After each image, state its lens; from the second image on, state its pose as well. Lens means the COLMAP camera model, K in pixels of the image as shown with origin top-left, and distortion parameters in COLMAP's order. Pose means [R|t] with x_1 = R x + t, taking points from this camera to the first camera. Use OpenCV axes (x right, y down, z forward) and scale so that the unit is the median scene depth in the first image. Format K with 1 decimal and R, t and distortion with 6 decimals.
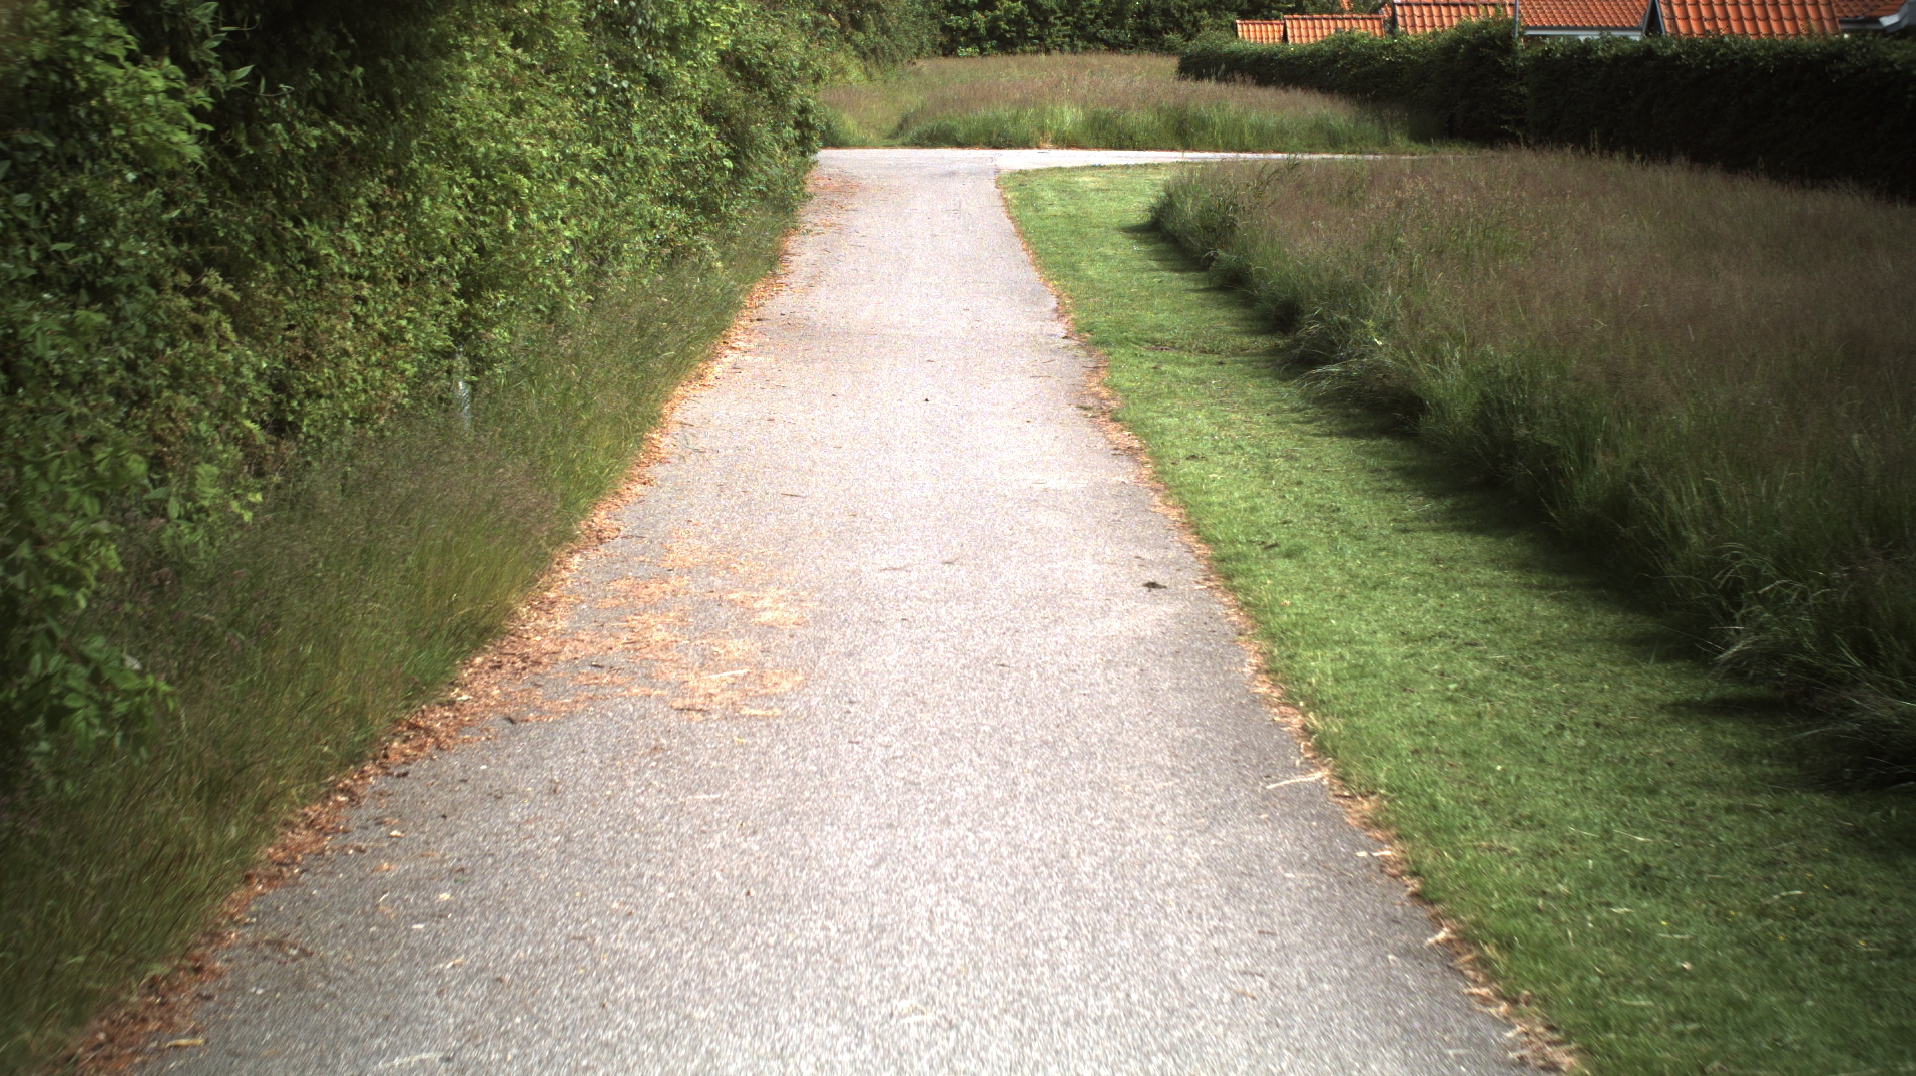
lens RADIAL K [[3395.0, 0, 958.0], [0, 3395.0, 538.0], [0, 0, 1]] dist [-0.297506, 0.244067]
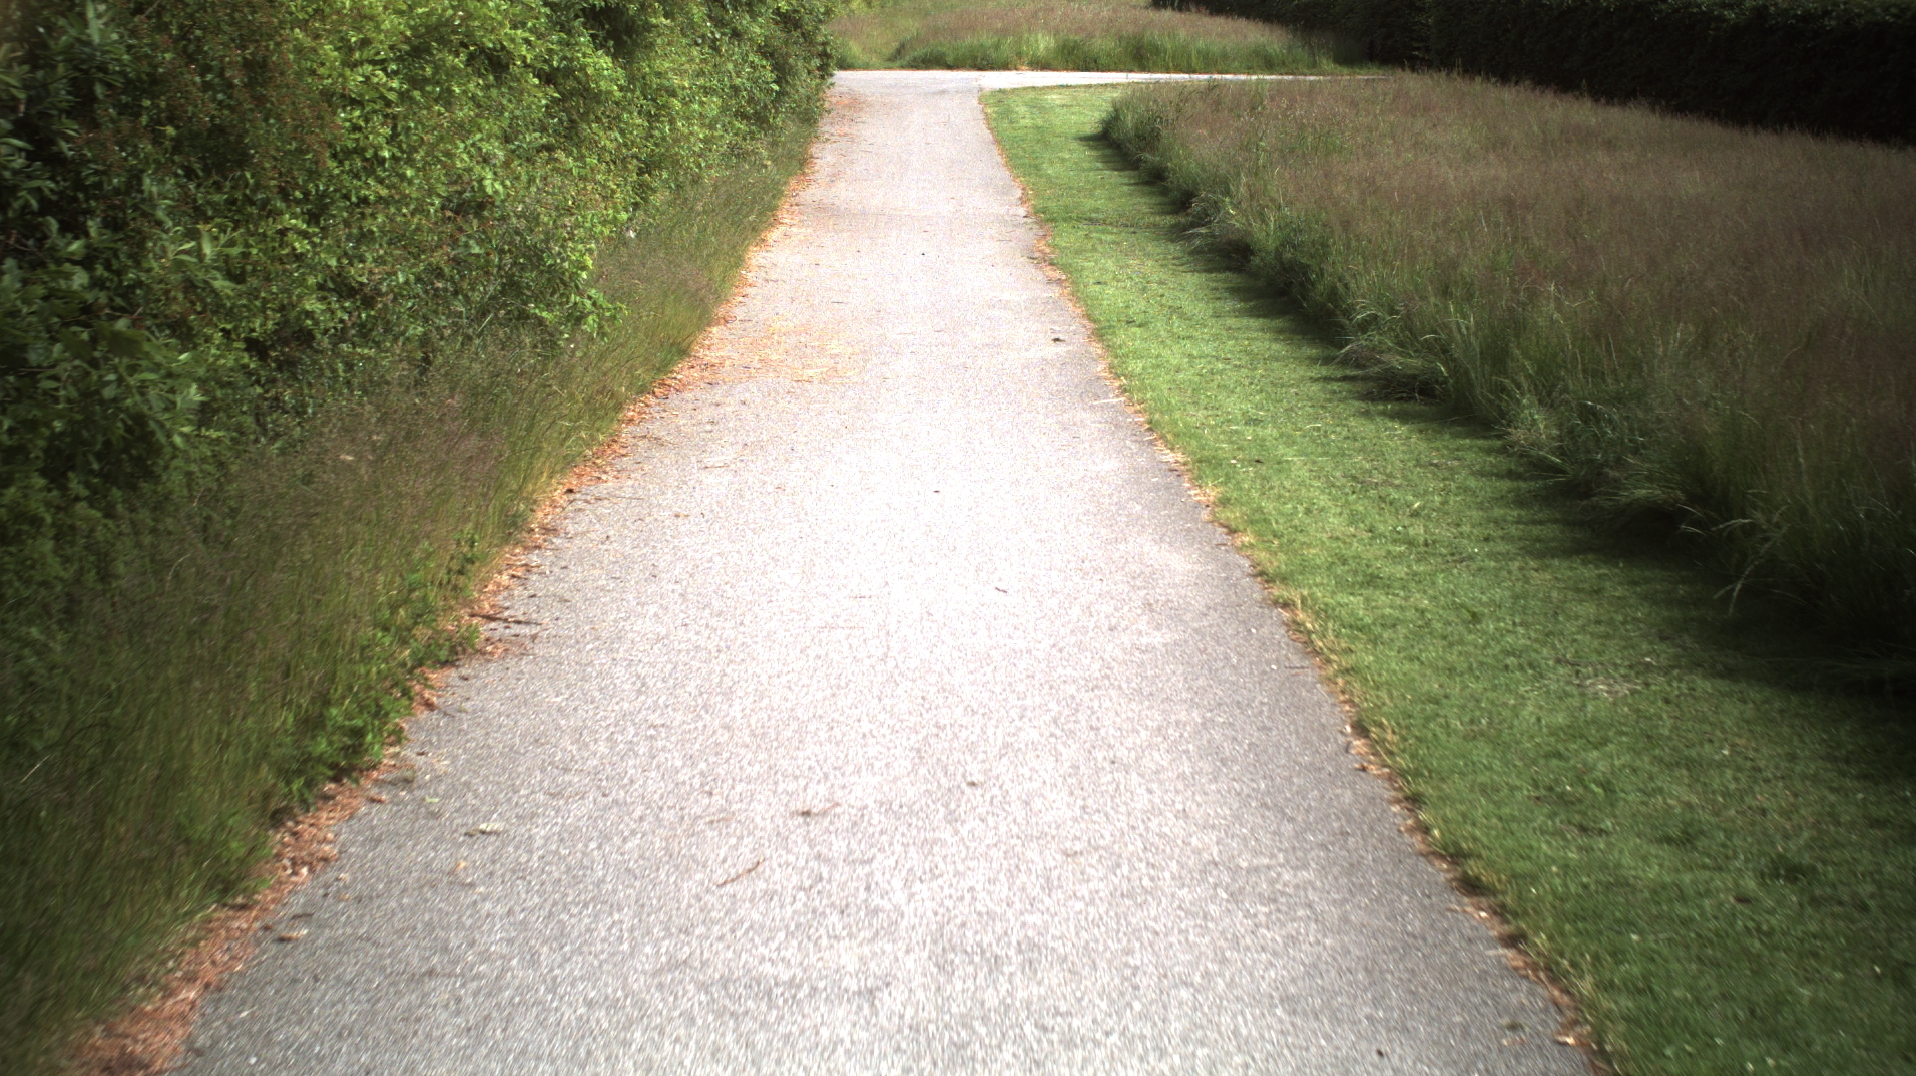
lens RADIAL K [[3395.0, 0, 958.0], [0, 3395.0, 538.0], [0, 0, 1]] dist [-0.297506, 0.244067]
pose [[0.999997, 0.000336, 0.002288, 0.001285], [-0.000394, 0.999679, 0.025338, 0.024807], [-0.002279, -0.025339, 0.999676, -0.249928]]
